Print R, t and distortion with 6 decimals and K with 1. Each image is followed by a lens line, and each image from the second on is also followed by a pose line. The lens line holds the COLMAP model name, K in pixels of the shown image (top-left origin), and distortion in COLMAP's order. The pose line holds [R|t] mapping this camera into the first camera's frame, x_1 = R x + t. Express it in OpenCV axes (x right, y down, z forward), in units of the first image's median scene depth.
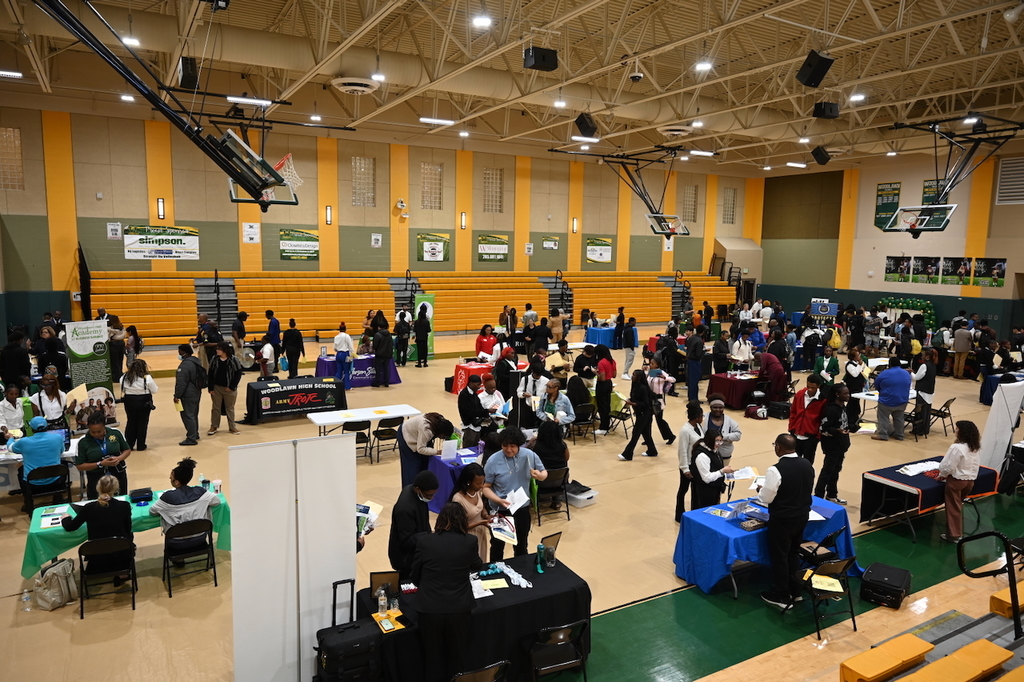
lens RADIAL K [[683.1, 0, 512.0], [0, 683.1, 341.0], [0, 0, 1]] dist [0.001146, 0.002233]
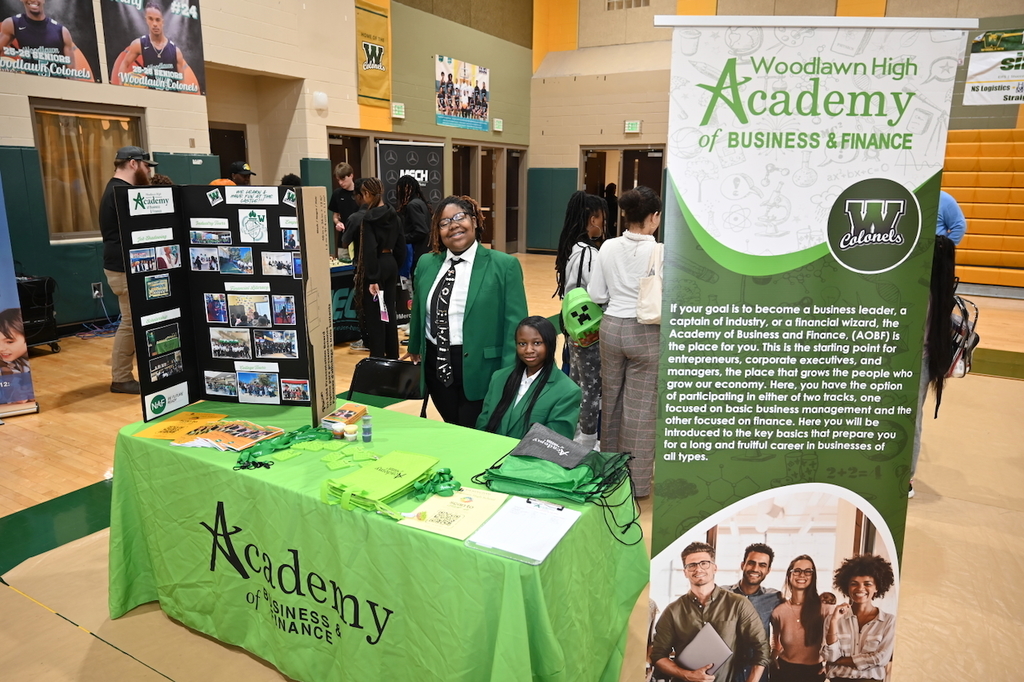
lens RADIAL K [[683.1, 0, 512.0], [0, 683.1, 341.0], [0, 0, 1]] dist [0.001146, 0.002233]
pose [[0.503144, 0.180375, -0.845169, -0.513593], [-0.112218, 0.983332, 0.143057, 0.022813], [0.856886, 0.022865, 0.514999, 0.858742]]
